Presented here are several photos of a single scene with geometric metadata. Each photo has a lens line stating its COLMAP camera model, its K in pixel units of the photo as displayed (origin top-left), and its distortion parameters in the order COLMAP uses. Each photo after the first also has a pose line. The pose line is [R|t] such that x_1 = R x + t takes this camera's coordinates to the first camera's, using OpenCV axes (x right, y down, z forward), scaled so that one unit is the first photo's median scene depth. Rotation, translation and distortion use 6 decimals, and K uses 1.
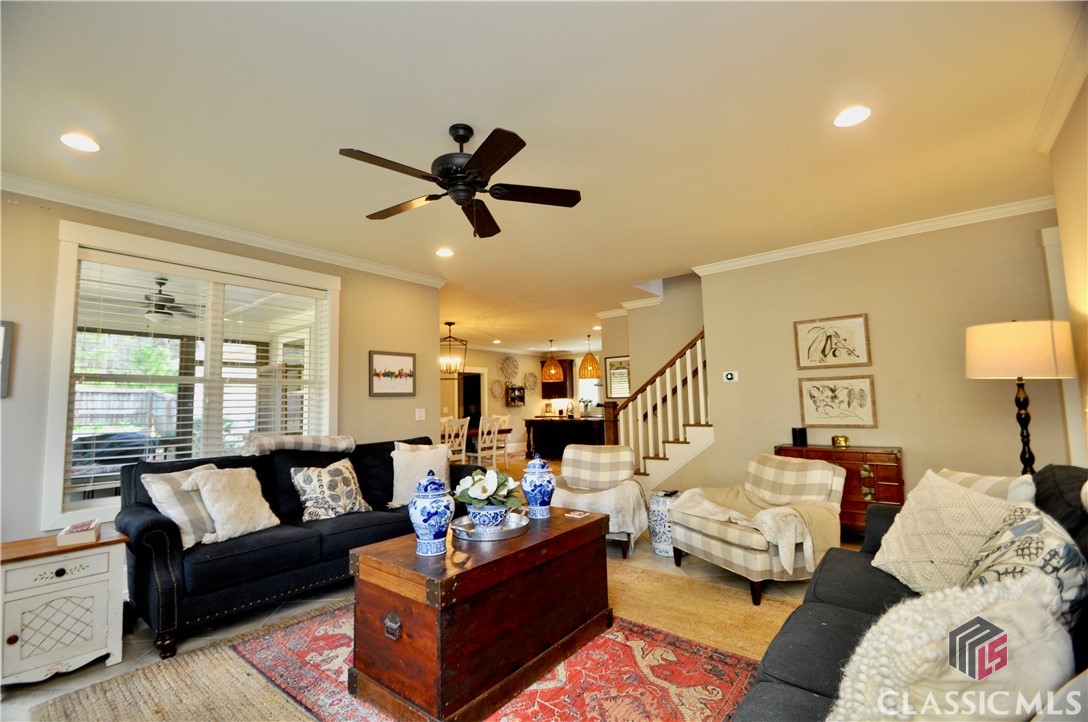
lens RADIAL K [[479.1, 0, 524.7], [0, 479.1, 359.8], [0, 0, 1]] dist [0.000337, -0.007887]
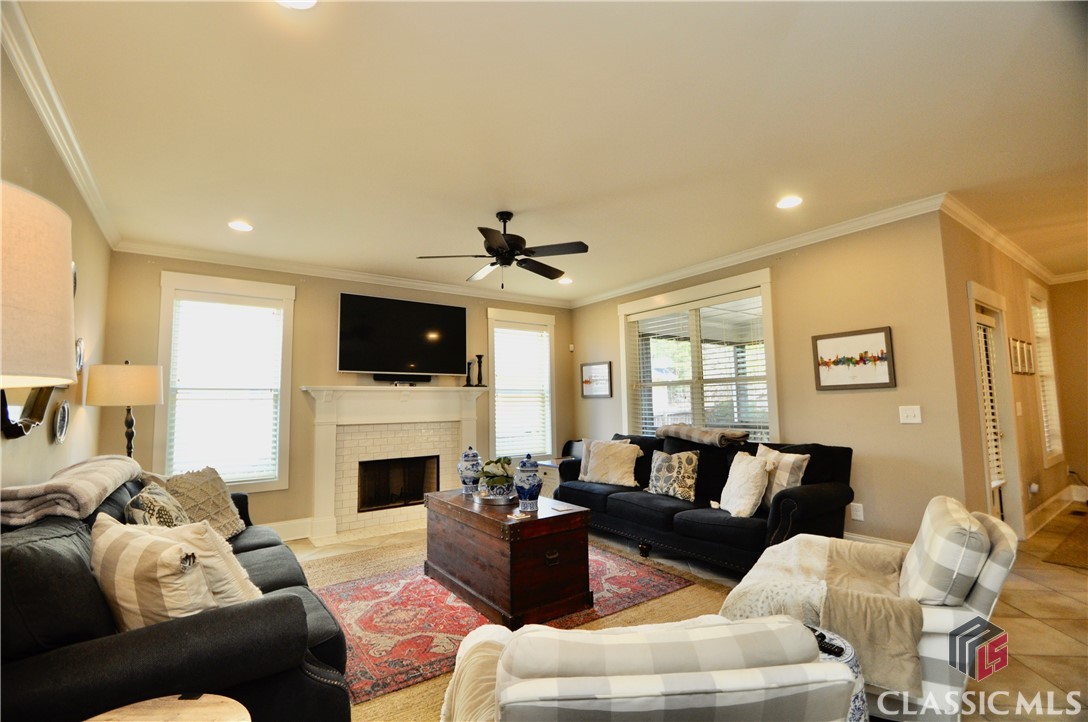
lens RADIAL K [[476.0, 0, 536.5], [0, 476.0, 364.0], [0, 0, 1]] dist [0.000691, -0.005498]
pose [[-0.258101, -0.057502, -0.964405, 0.696477], [0.108596, 0.990174, -0.088101, 0.057026], [0.959995, -0.127469, -0.249321, 0.829426]]
